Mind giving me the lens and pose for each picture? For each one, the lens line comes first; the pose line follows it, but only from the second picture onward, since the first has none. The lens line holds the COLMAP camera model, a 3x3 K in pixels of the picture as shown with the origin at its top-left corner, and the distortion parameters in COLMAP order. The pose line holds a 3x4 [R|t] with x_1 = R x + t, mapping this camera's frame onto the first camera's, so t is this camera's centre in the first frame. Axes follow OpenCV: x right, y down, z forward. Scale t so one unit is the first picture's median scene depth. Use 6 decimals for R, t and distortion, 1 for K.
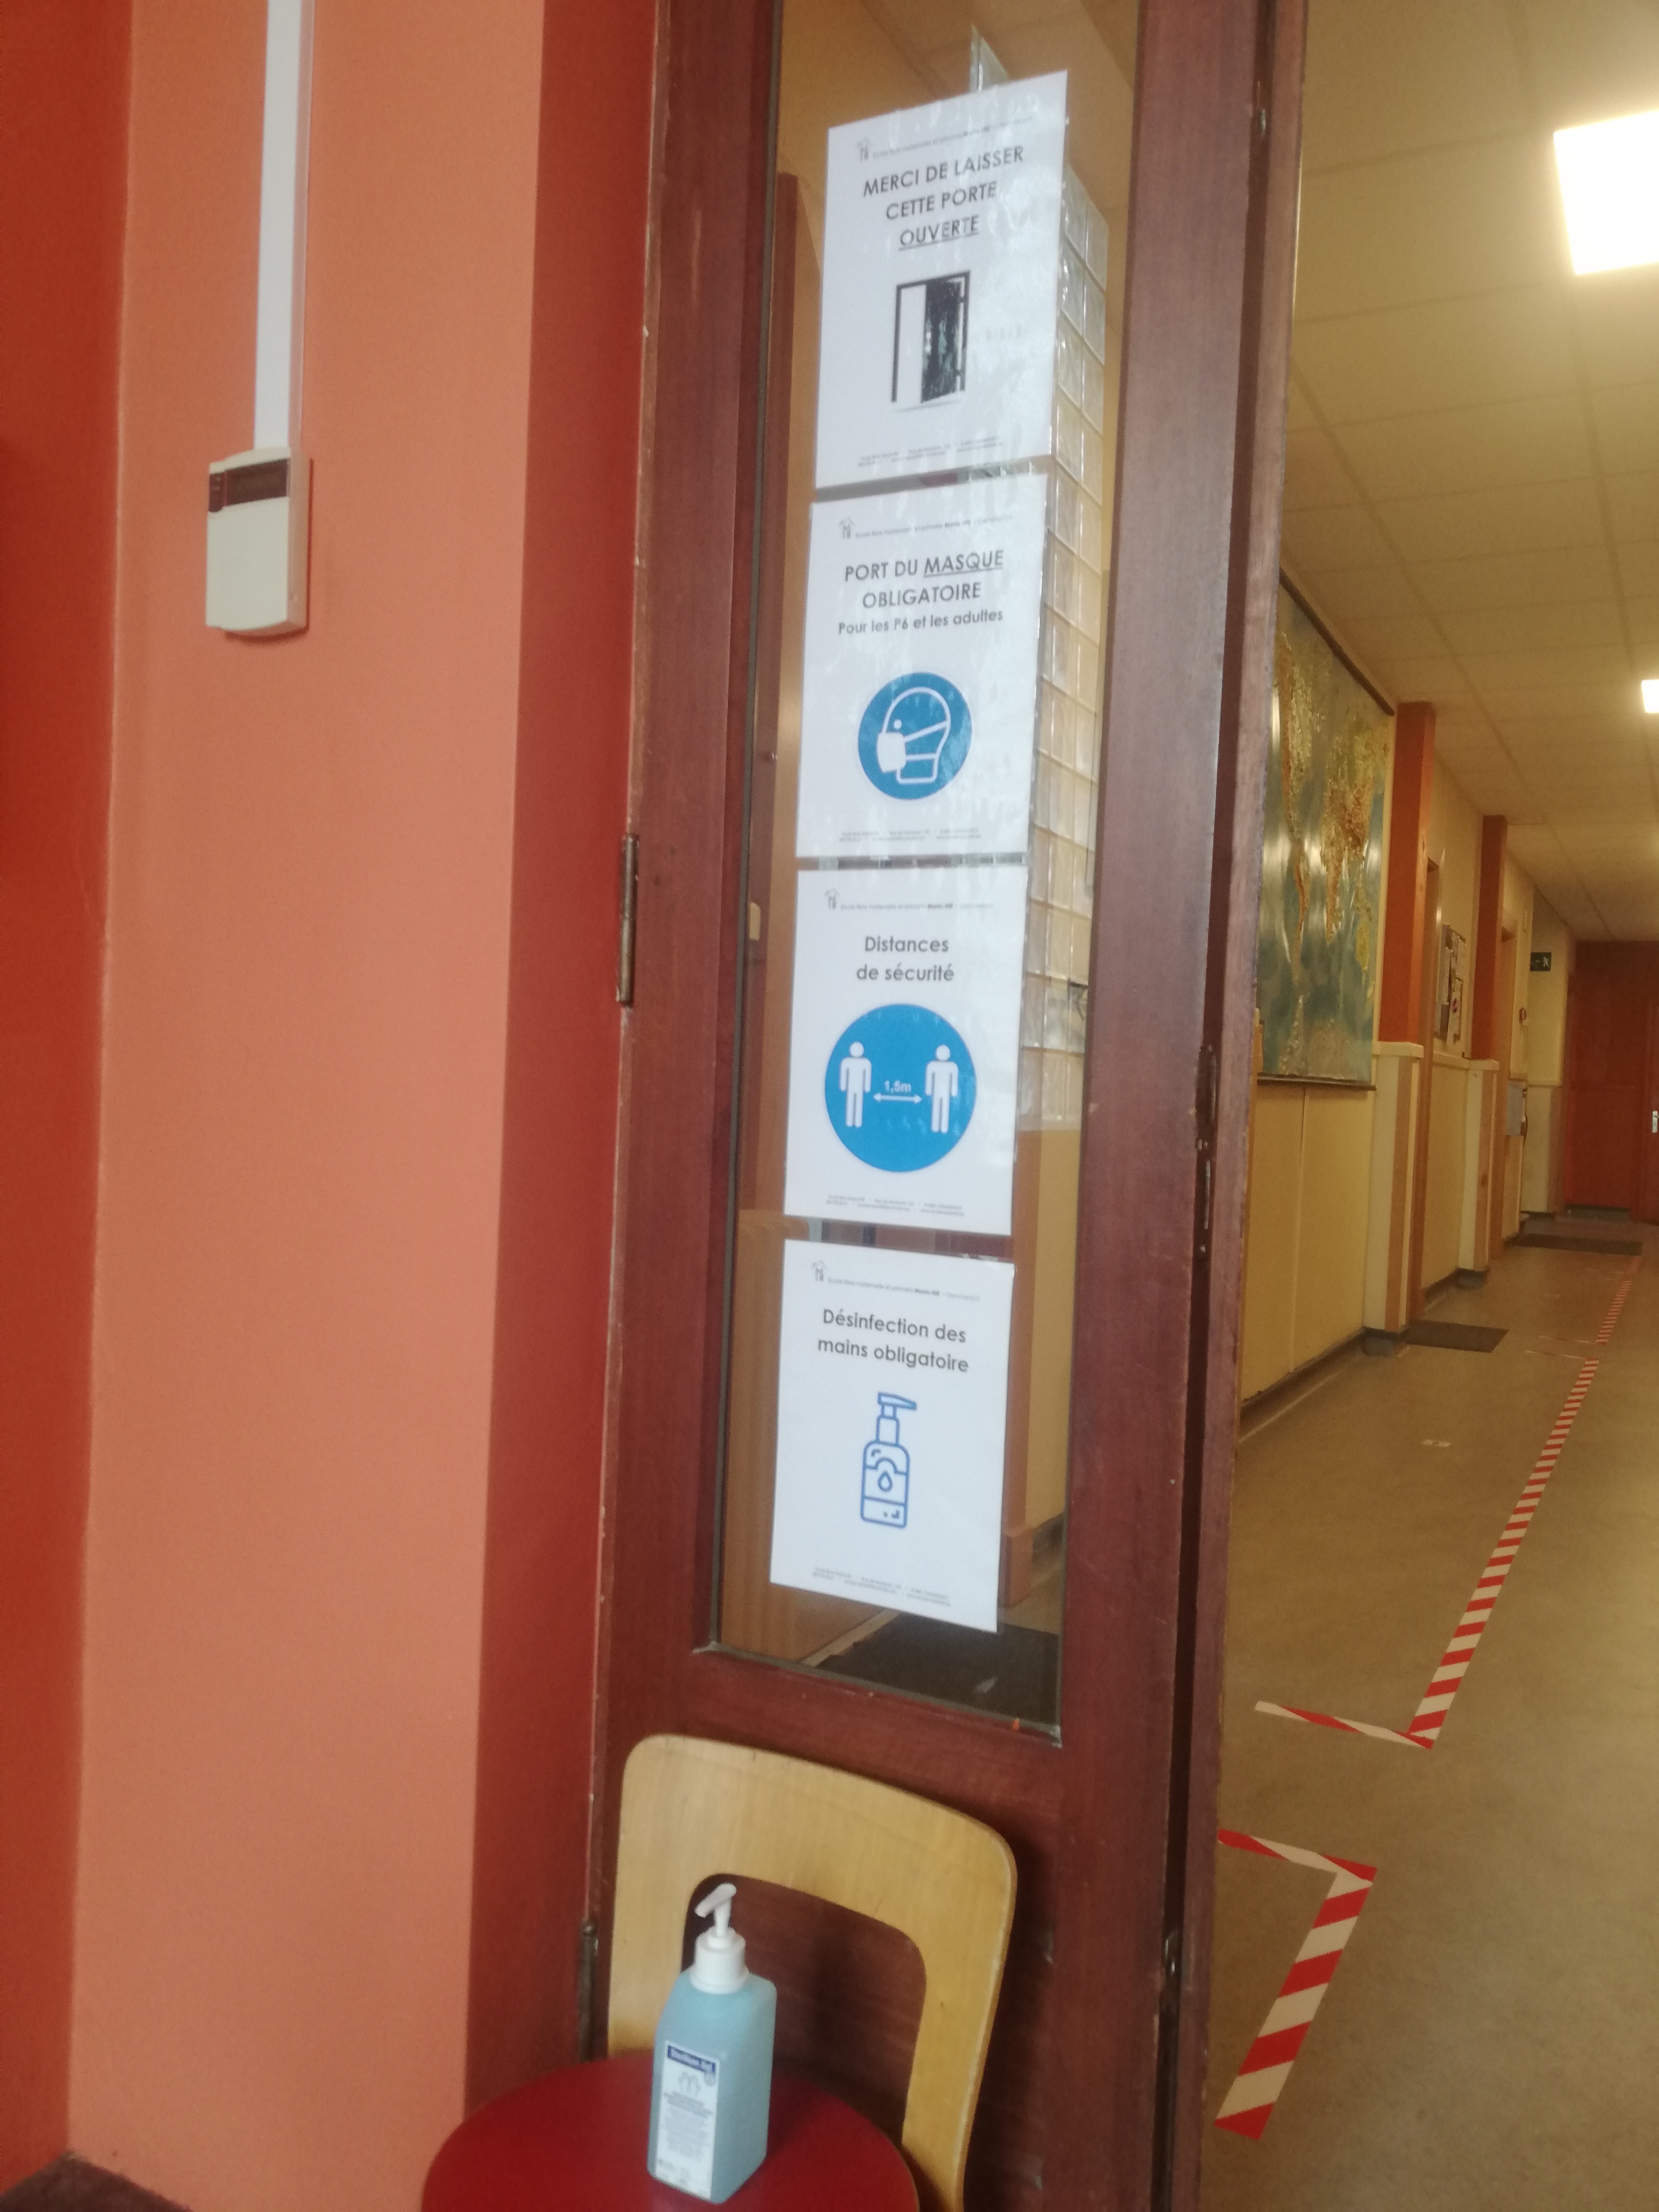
lens RADIAL K [[1694.4, 0, 829.2], [0, 1694.4, 1143.8], [0, 0, 1]] dist [0.070328, -0.093247]
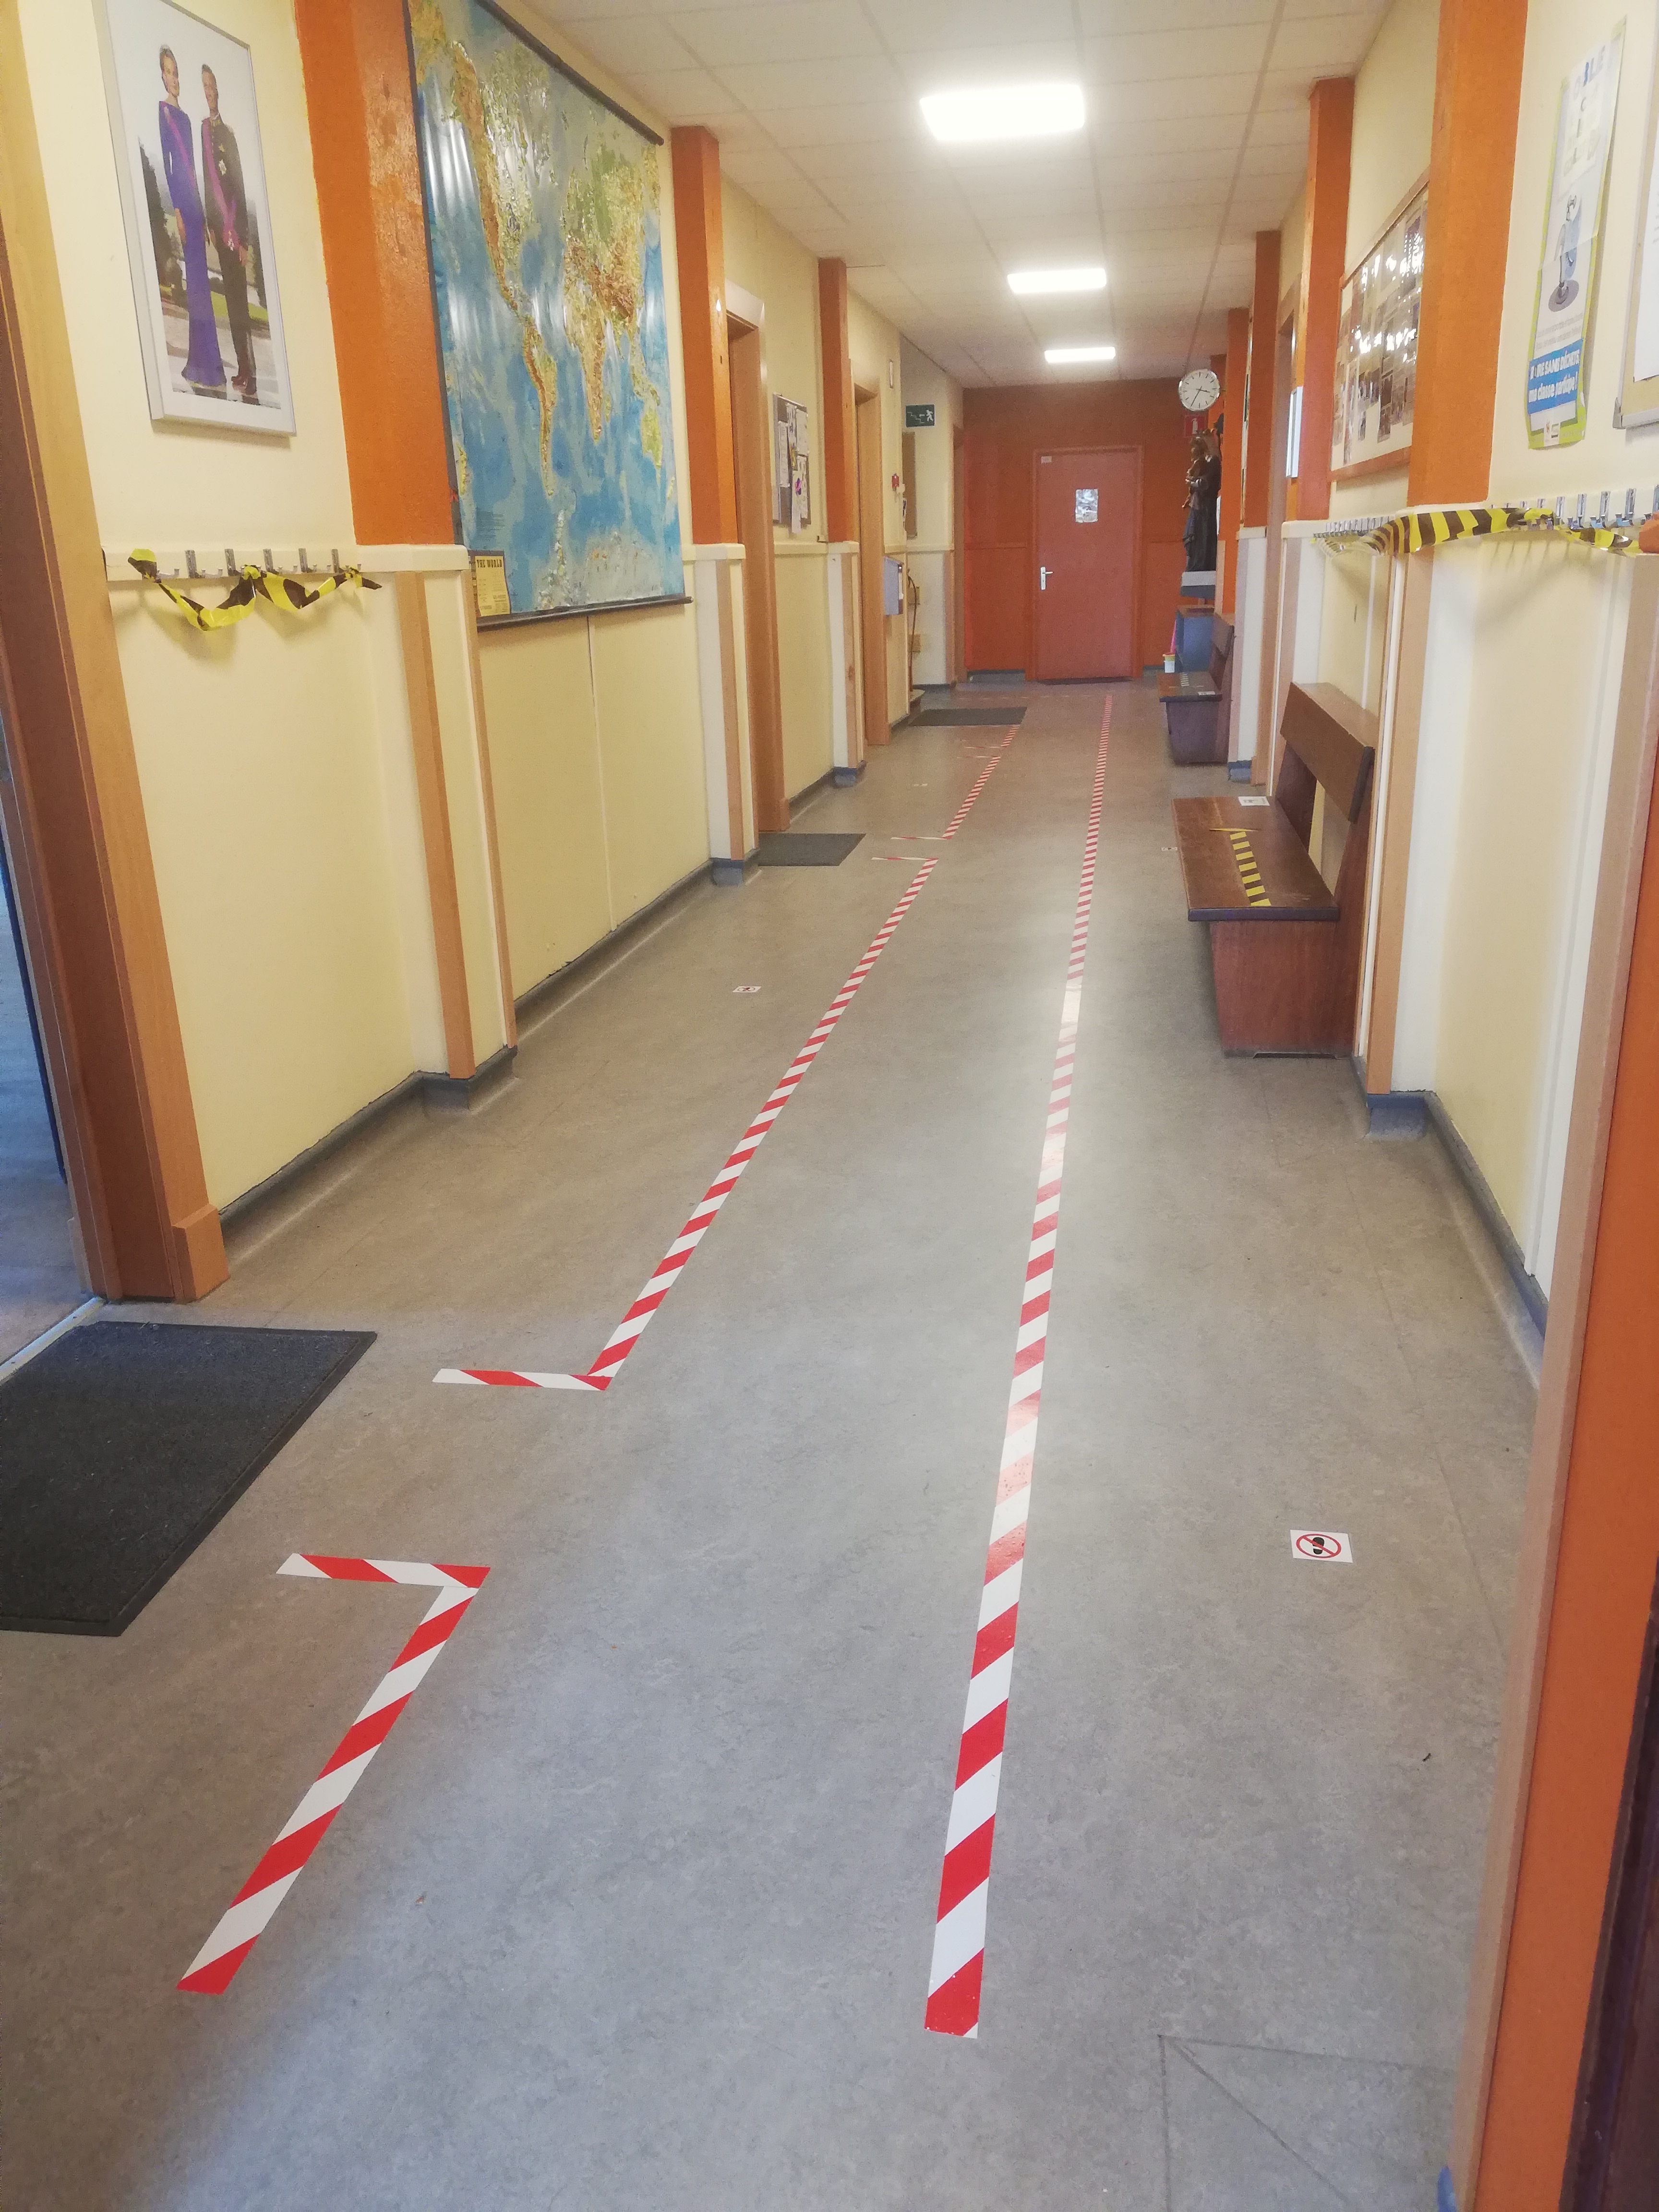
lens RADIAL K [[1694.4, 0, 829.2], [0, 1694.4, 1143.8], [0, 0, 1]] dist [0.070328, -0.093247]
pose [[0.949475, -0.171216, 0.263025, 0.097022], [0.088497, 0.950131, 0.299029, -0.022589], [-0.301107, -0.260644, 0.917278, 0.045902]]
